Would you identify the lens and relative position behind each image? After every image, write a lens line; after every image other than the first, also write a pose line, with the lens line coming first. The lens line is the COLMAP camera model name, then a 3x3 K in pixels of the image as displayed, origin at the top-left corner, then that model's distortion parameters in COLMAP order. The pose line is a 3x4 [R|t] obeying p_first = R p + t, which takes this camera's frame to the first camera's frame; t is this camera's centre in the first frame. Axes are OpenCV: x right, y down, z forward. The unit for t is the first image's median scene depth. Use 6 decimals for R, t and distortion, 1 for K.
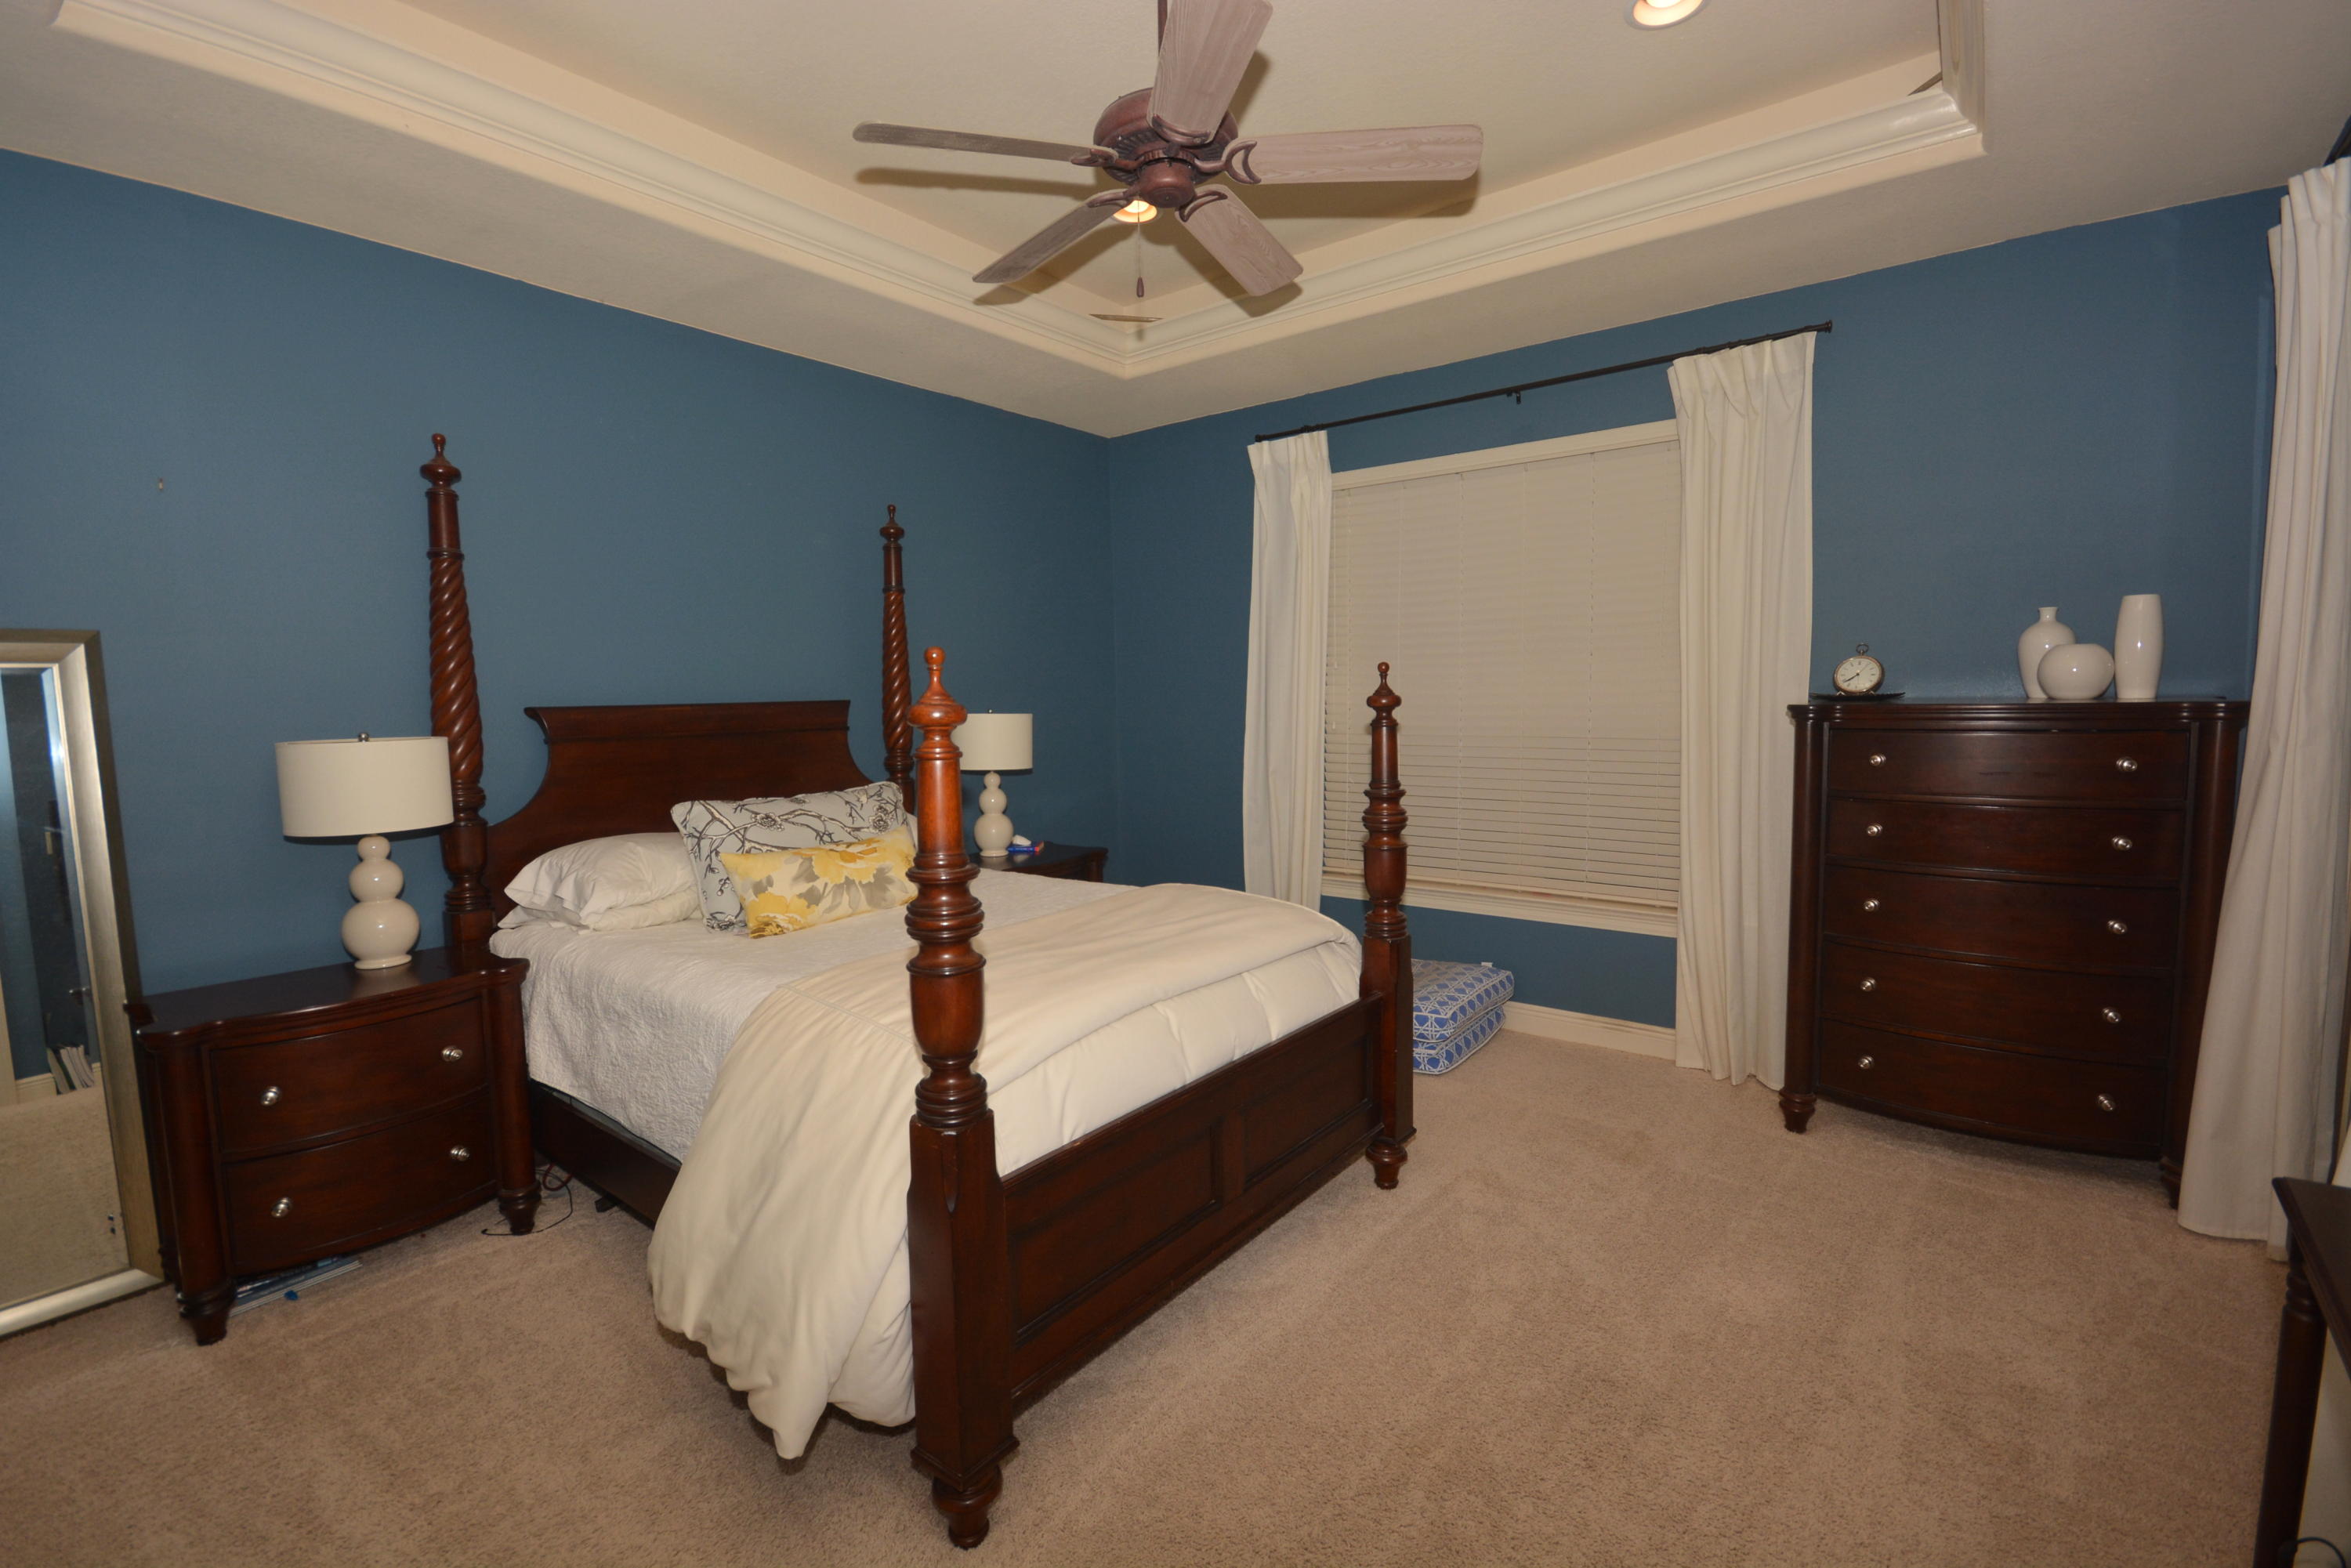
lens RADIAL K [[1042.0, 0, 1189.2], [0, 1042.0, 775.5], [0, 0, 1]] dist [0.007871, -0.007862]
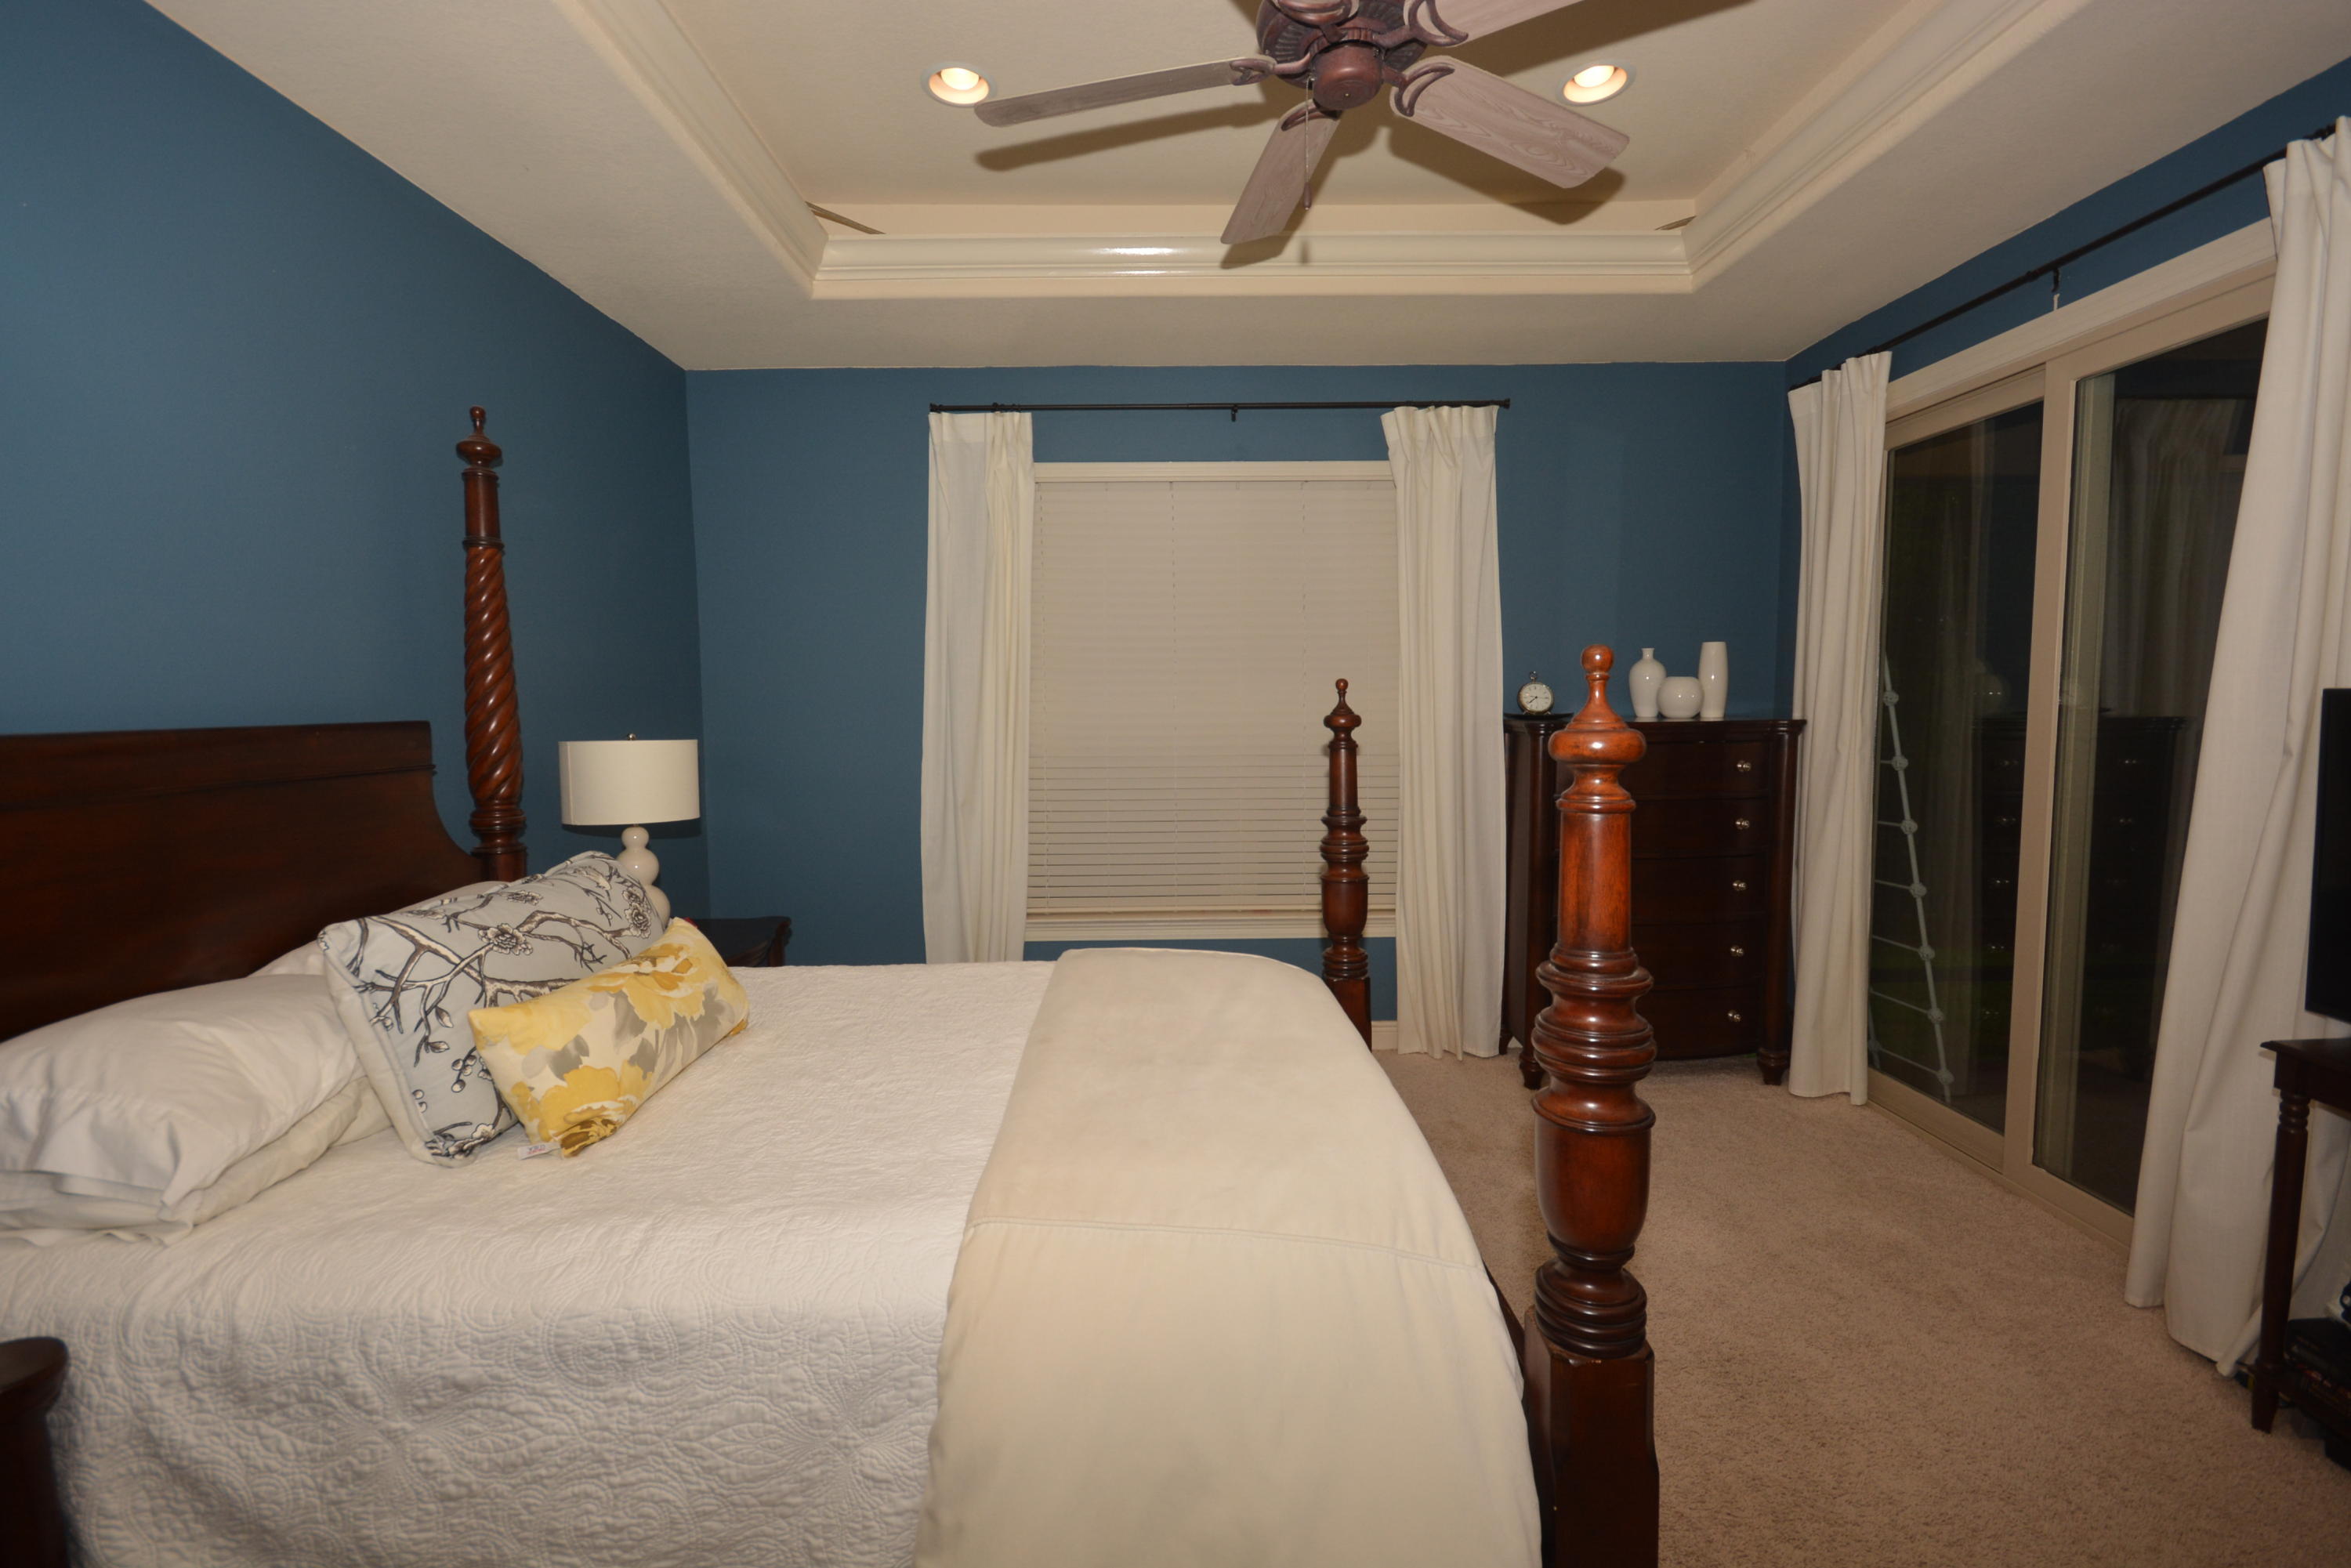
lens RADIAL K [[1042.0, 0, 1167.3], [0, 1042.0, 781.7], [0, 0, 1]] dist [0.007871, -0.007862]
pose [[0.784118, -0.039415, 0.619359, -0.473807], [0.046330, 0.998914, 0.004915, -0.027152], [-0.618880, 0.024841, 0.785093, 0.345083]]
